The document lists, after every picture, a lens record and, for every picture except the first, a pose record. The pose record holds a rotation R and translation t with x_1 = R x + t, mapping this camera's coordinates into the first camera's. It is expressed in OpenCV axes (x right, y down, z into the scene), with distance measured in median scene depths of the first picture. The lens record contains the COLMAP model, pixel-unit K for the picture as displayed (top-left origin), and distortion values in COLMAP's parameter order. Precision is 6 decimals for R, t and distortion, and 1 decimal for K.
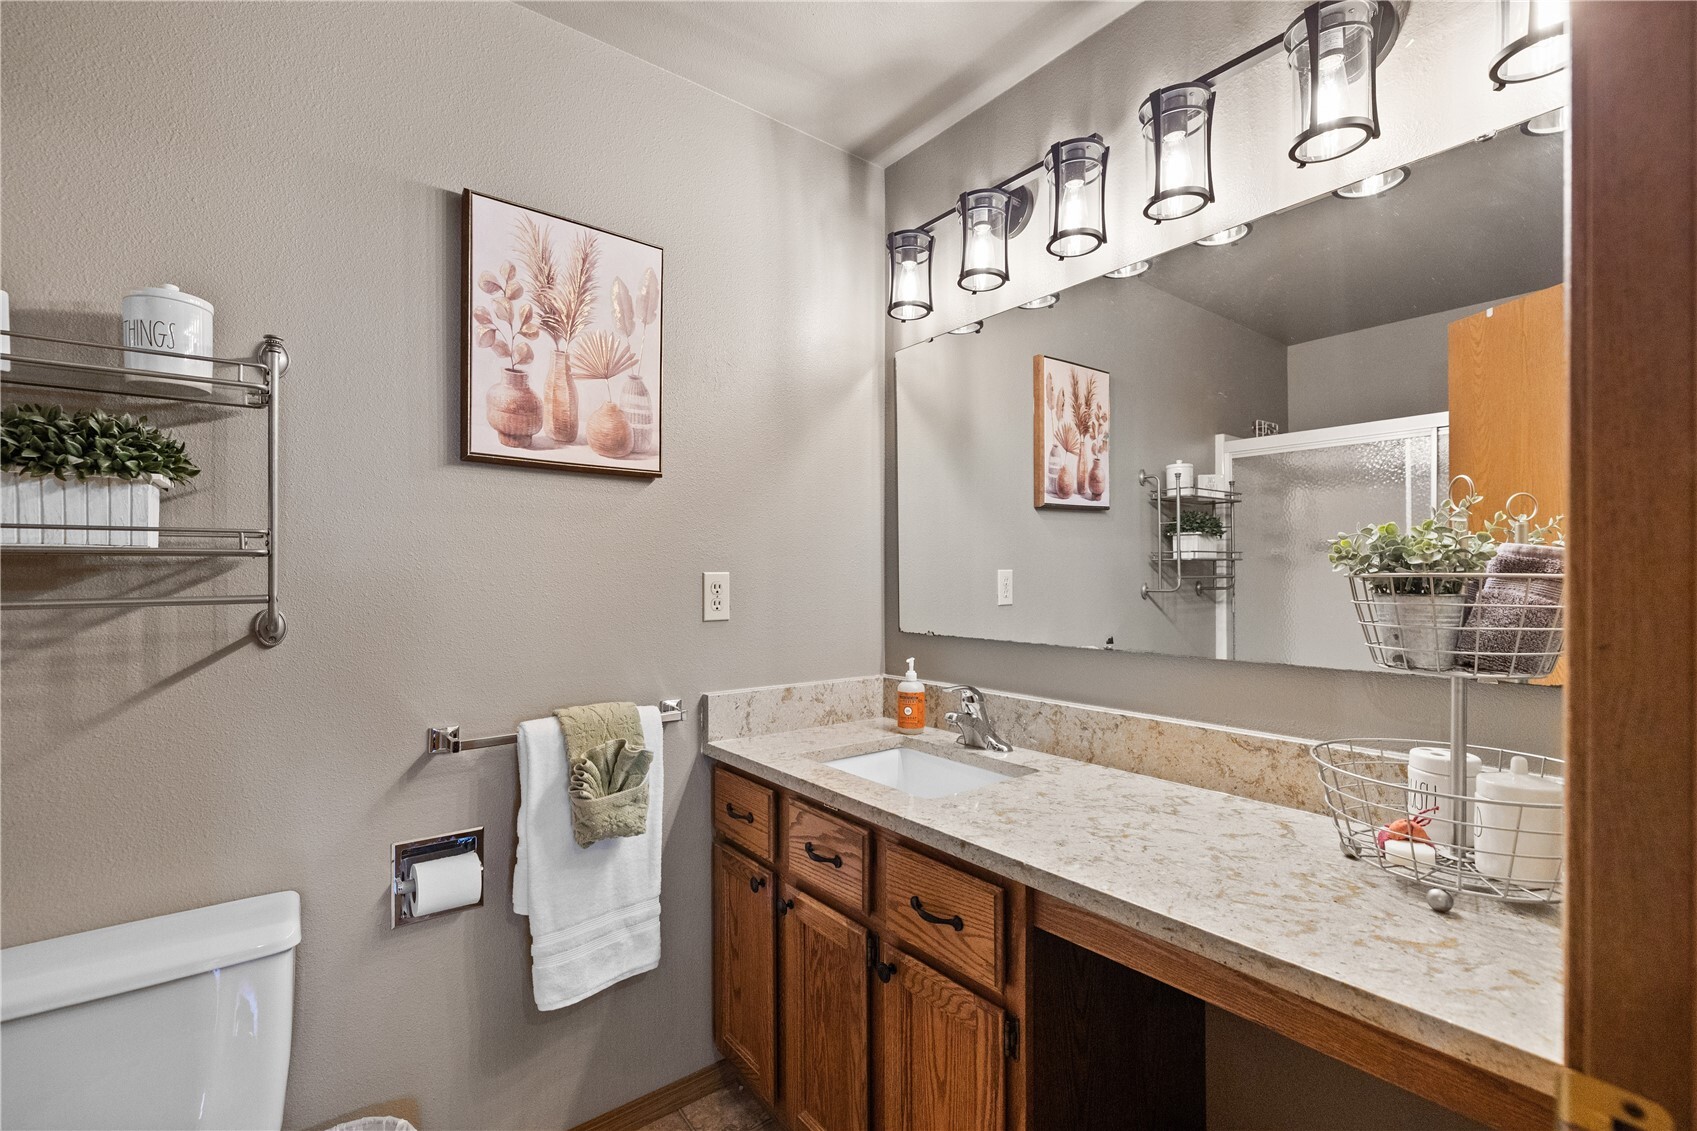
lens RADIAL K [[724.5, 0, 848.0], [0, 724.5, 569.4], [0, 0, 1]] dist [-0.001015, -0.000407]
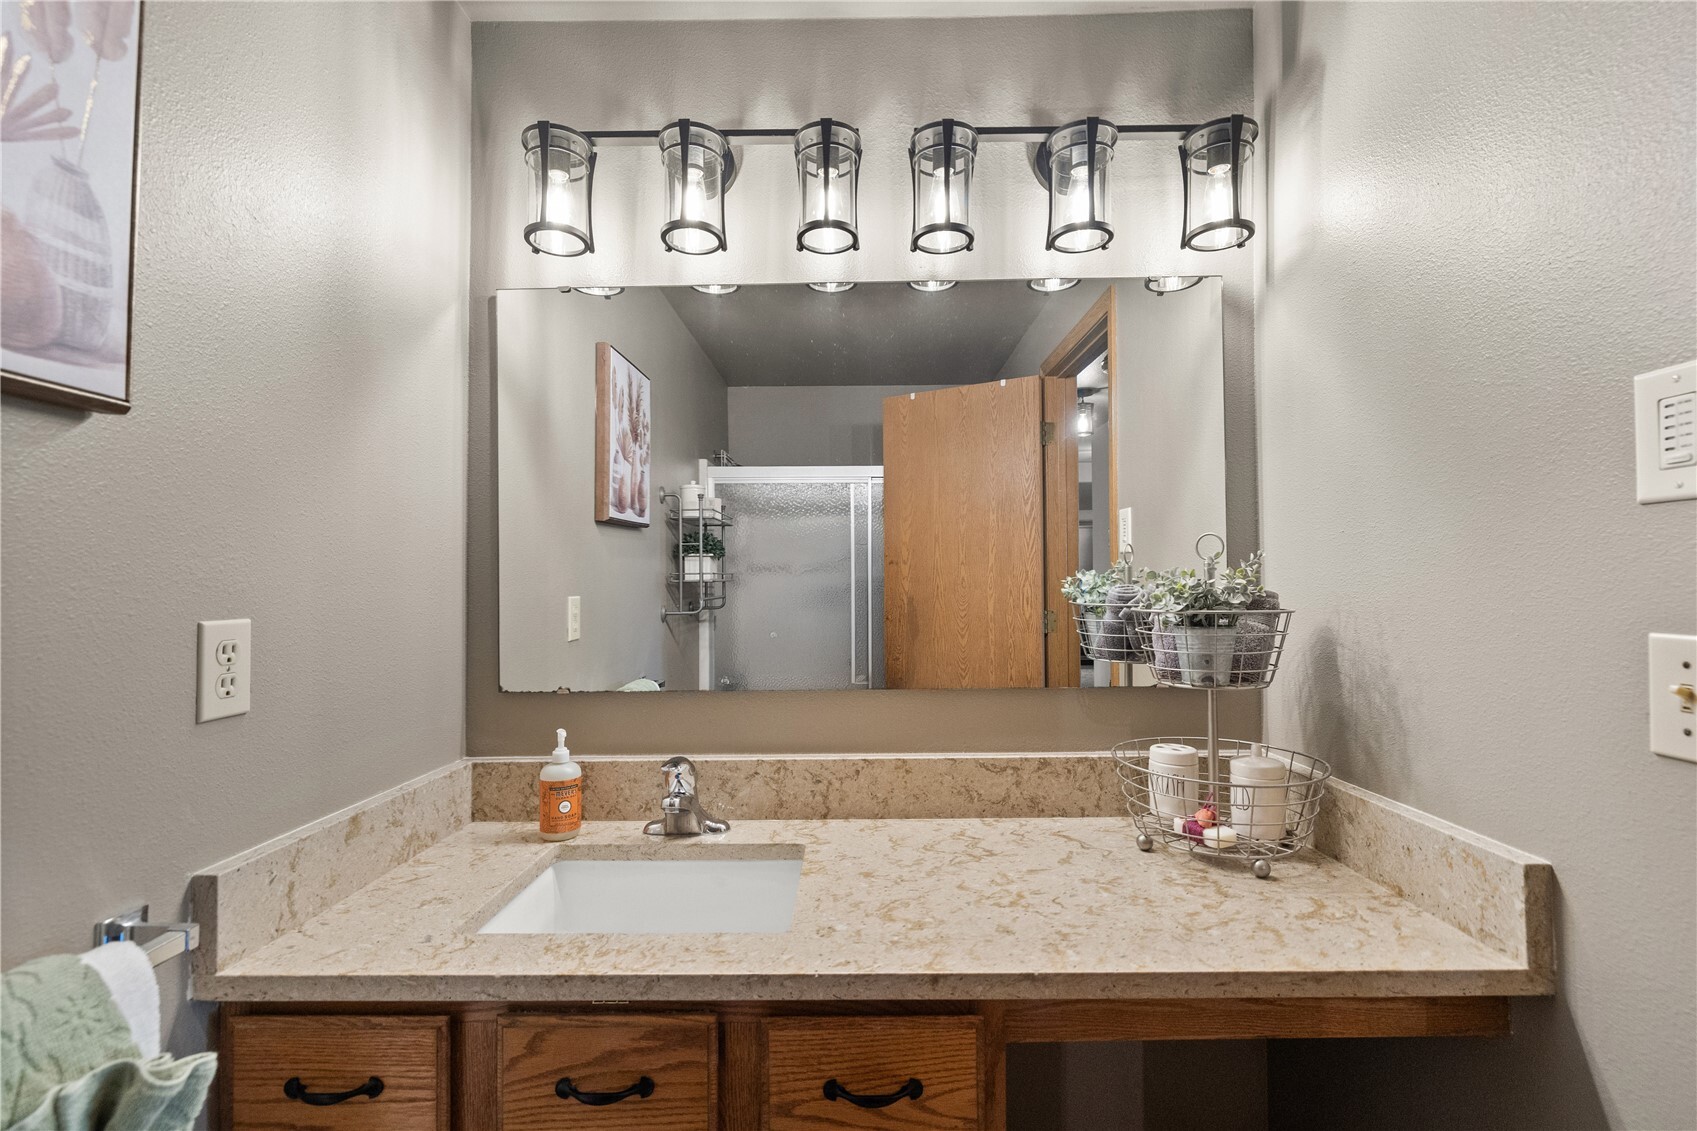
lens RADIAL K [[724.5, 0, 849.0], [0, 724.5, 564.4], [0, 0, 1]] dist [-0.001015, -0.000407]
pose [[0.632128, 0.017105, 0.774676, -0.326738], [0.001101, 0.999735, -0.022973, -0.025040], [-0.774864, 0.015375, 0.631941, 0.387110]]
